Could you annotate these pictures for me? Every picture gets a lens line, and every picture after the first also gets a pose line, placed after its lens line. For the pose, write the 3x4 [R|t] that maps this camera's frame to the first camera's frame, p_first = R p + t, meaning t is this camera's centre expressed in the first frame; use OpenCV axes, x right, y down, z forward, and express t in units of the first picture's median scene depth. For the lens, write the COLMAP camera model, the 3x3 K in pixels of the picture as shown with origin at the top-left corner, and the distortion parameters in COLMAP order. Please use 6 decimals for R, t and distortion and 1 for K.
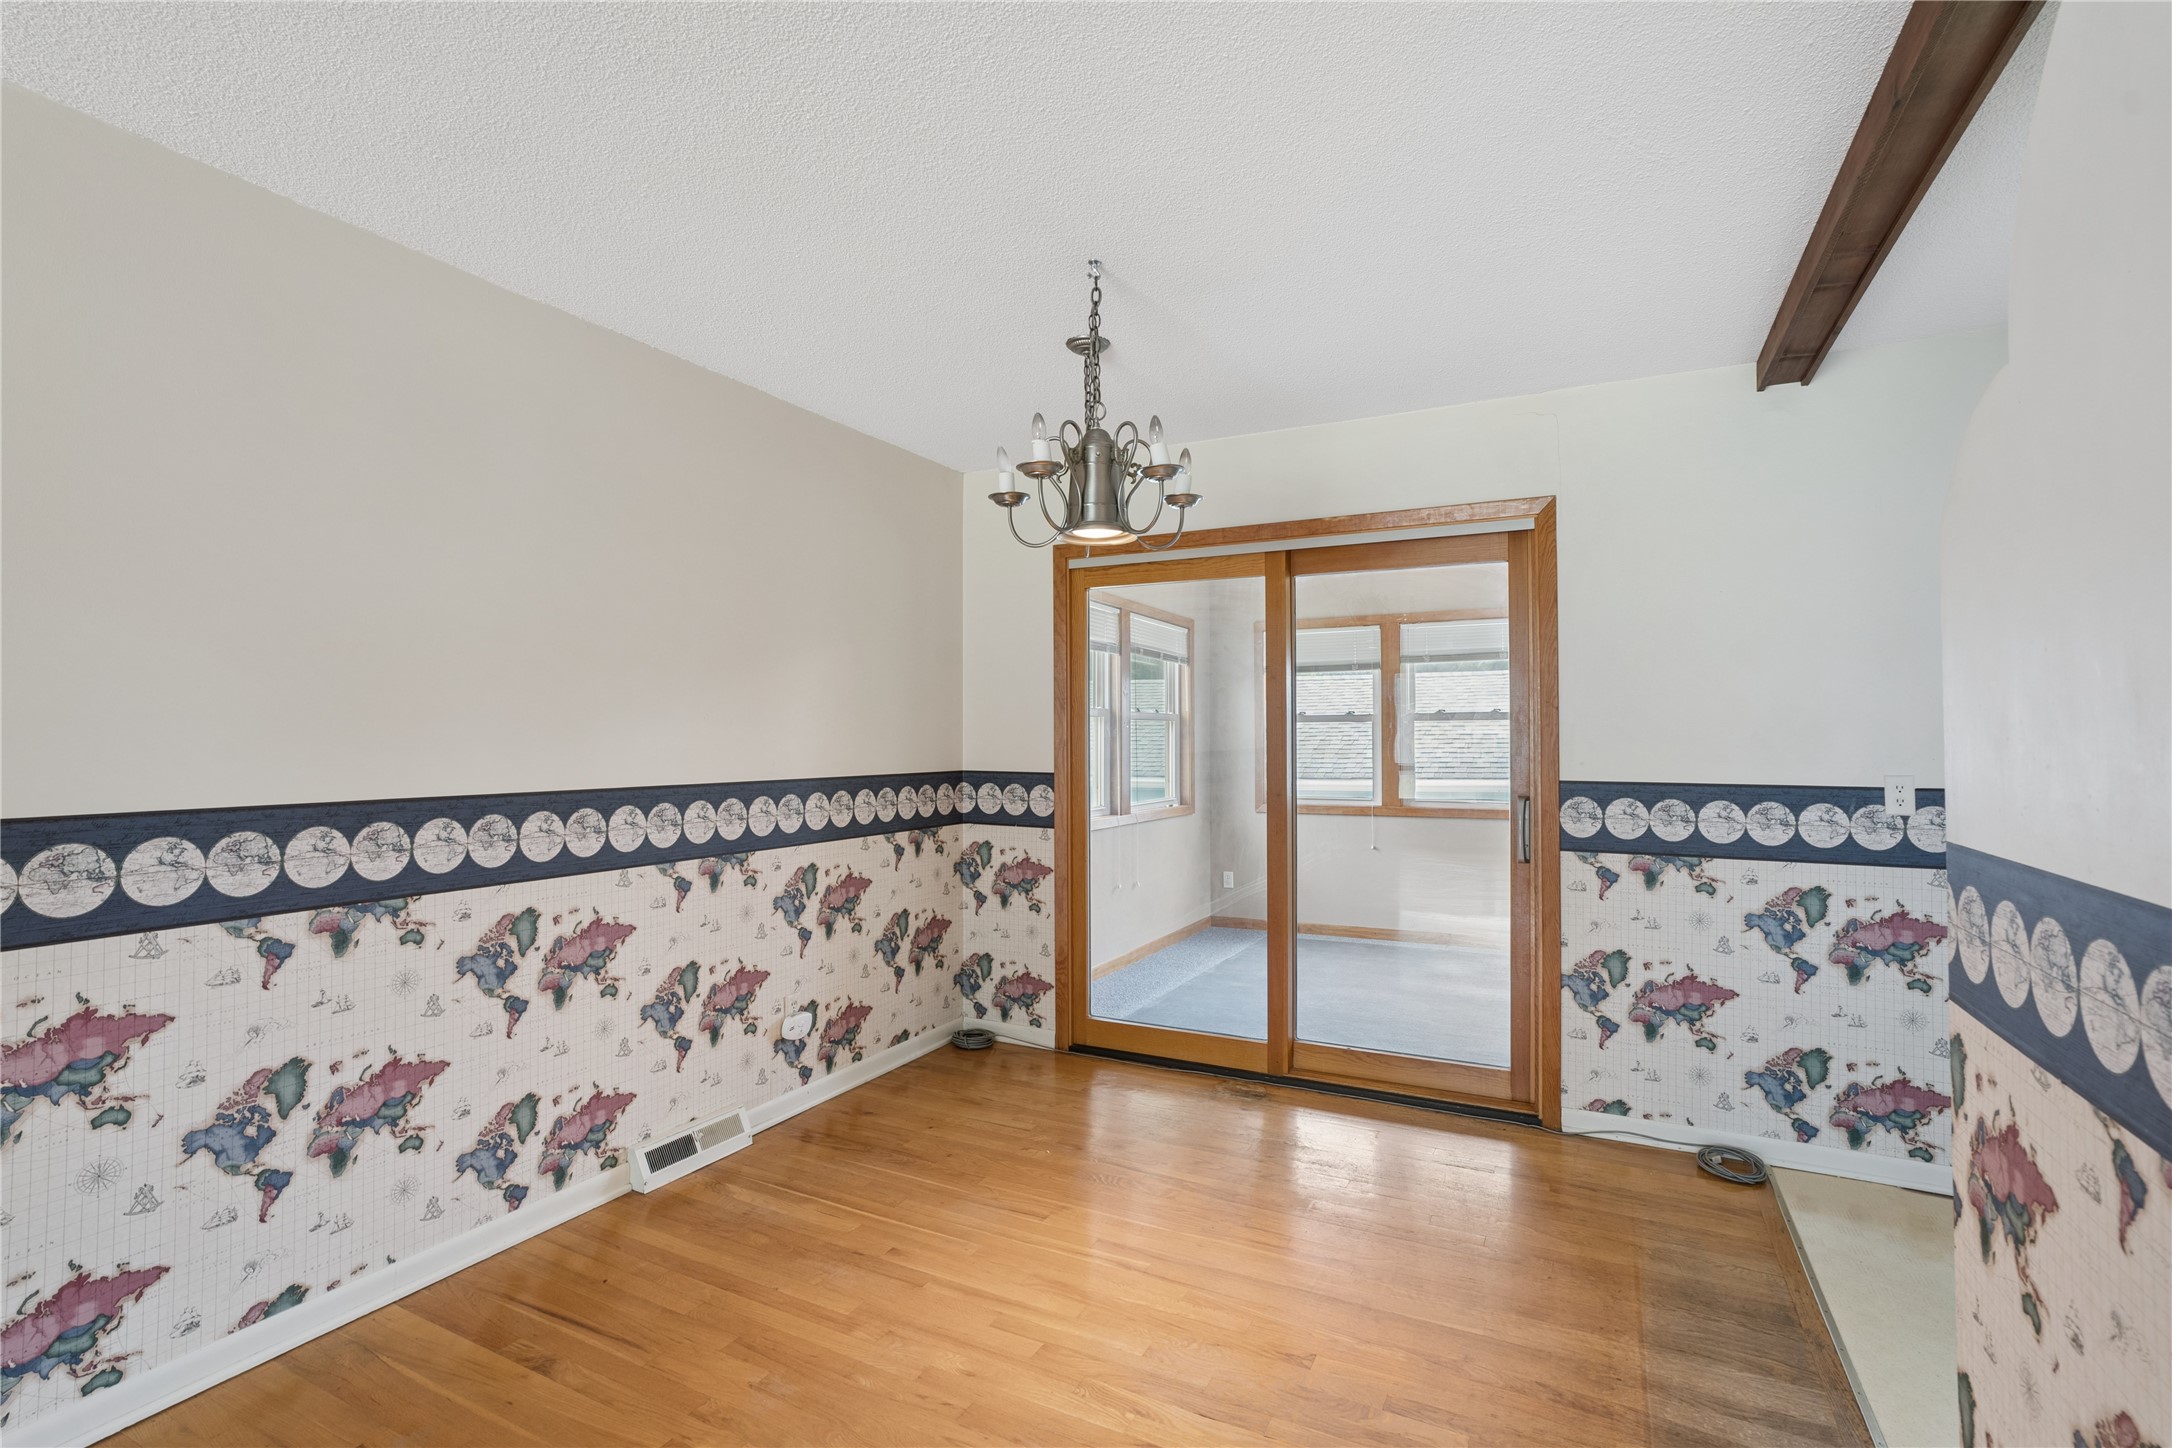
lens RADIAL K [[998.3, 0, 1077.2], [0, 998.3, 721.7], [0, 0, 1]] dist [-0.038073, 0.020027]
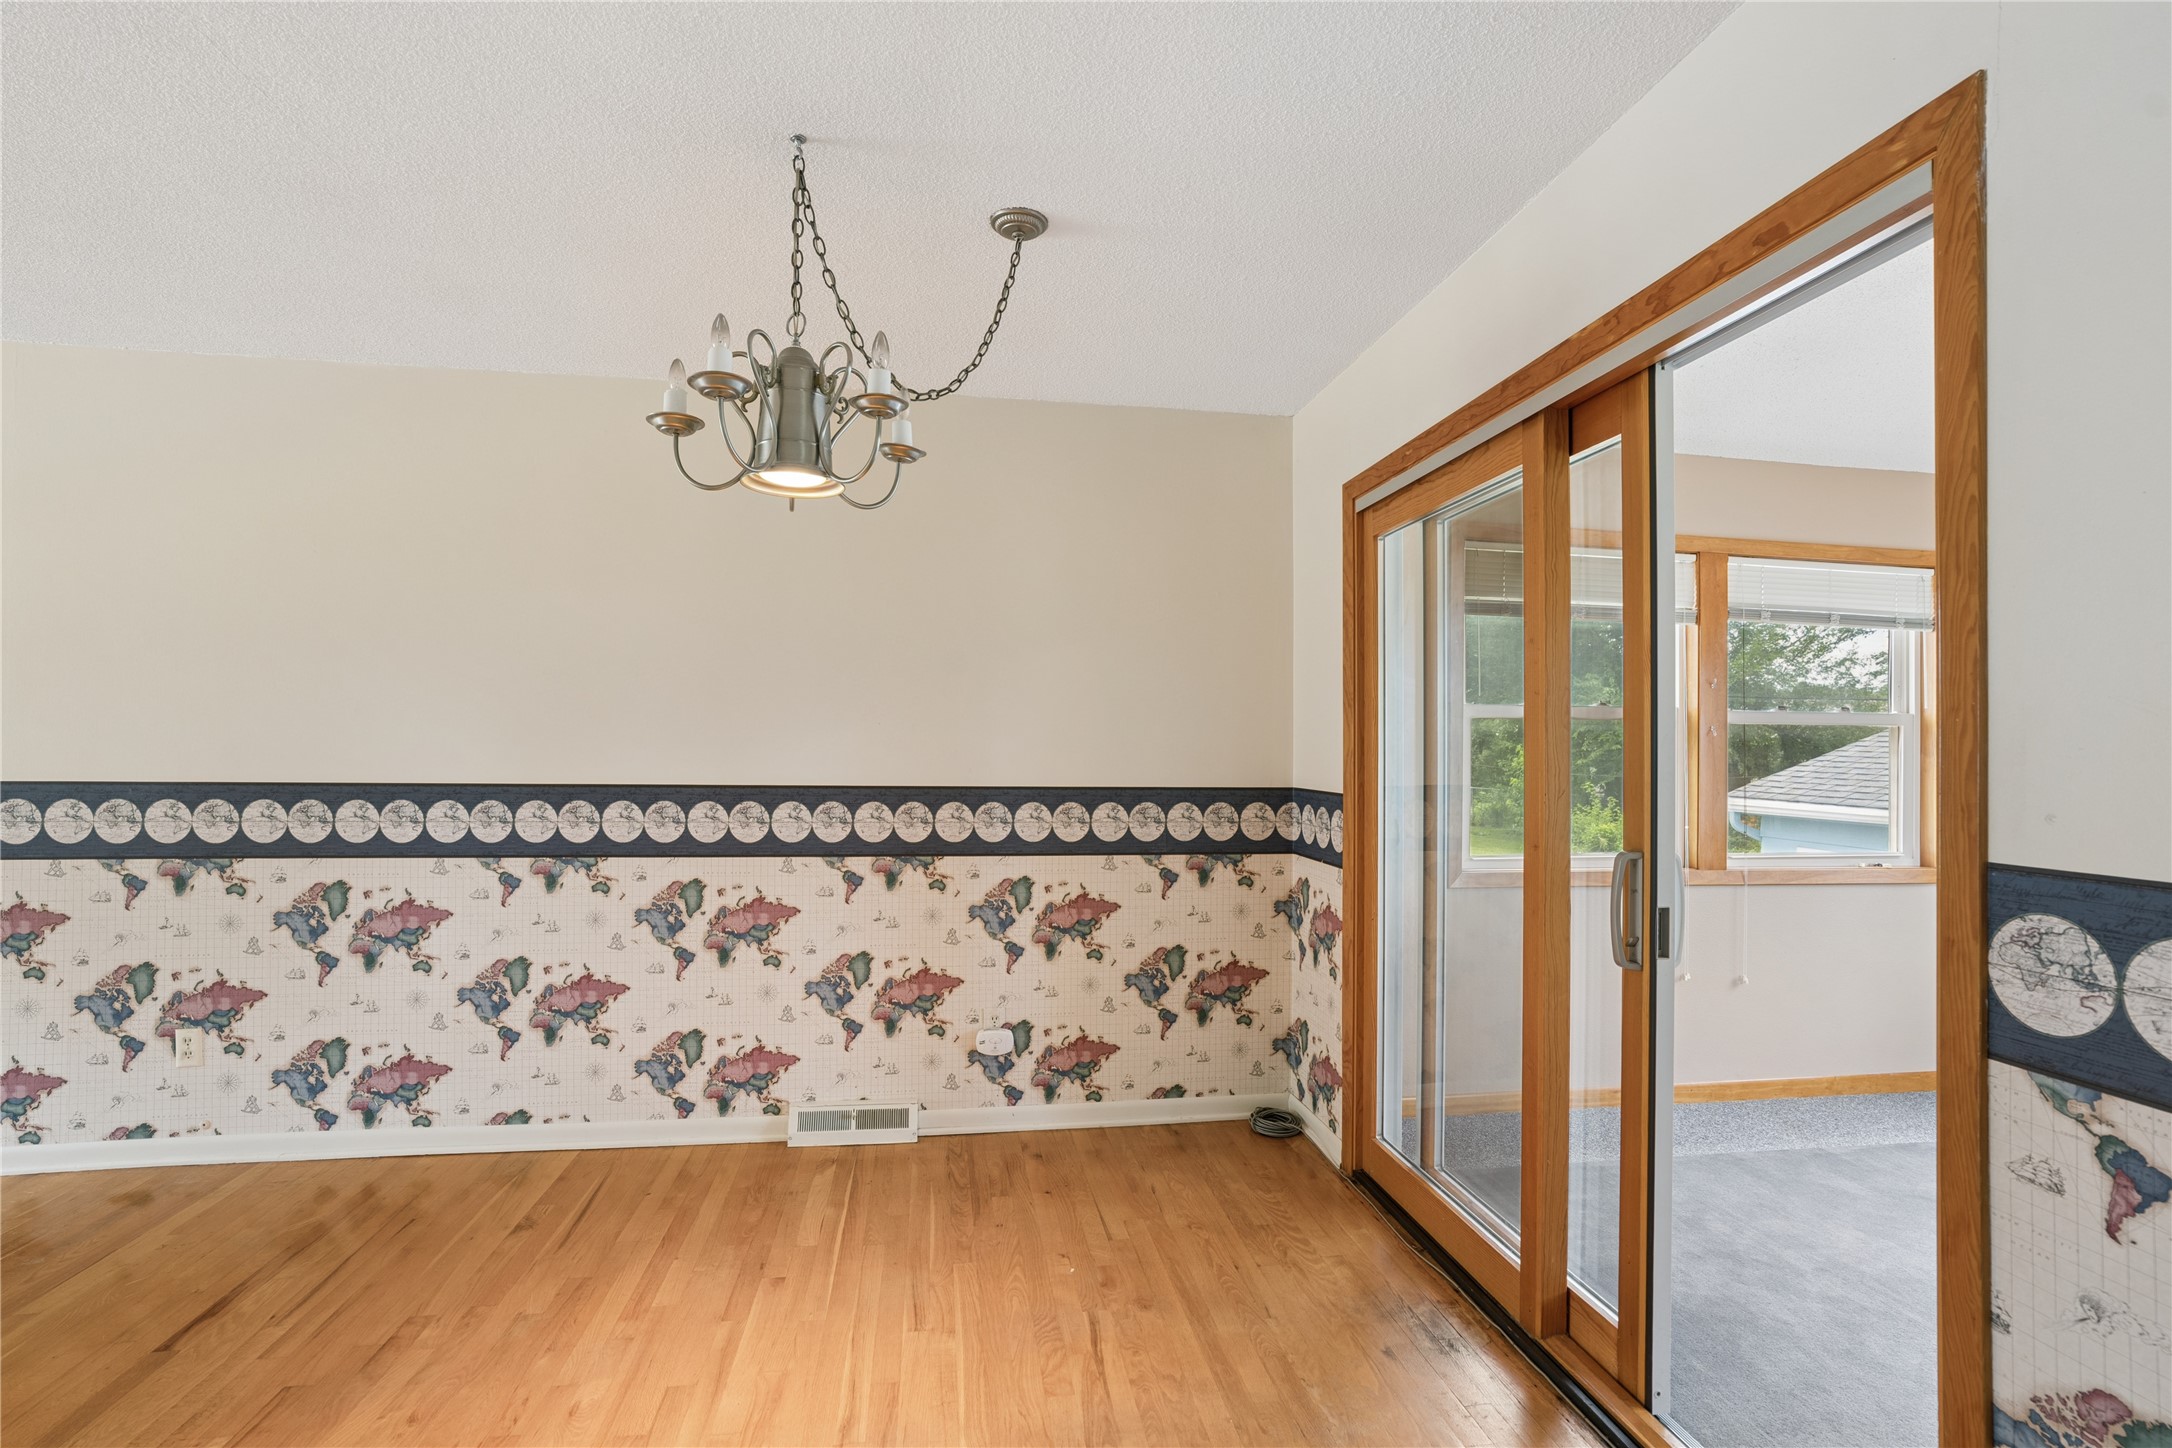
lens RADIAL K [[998.3, 0, 1074.2], [0, 998.3, 744.4], [0, 0, 1]] dist [-0.038073, 0.020027]
pose [[0.590597, -0.000137, -0.806967, 0.553714], [0.003530, 0.999991, 0.002414, 0.014904], [0.806959, -0.004274, 0.590592, 0.497021]]
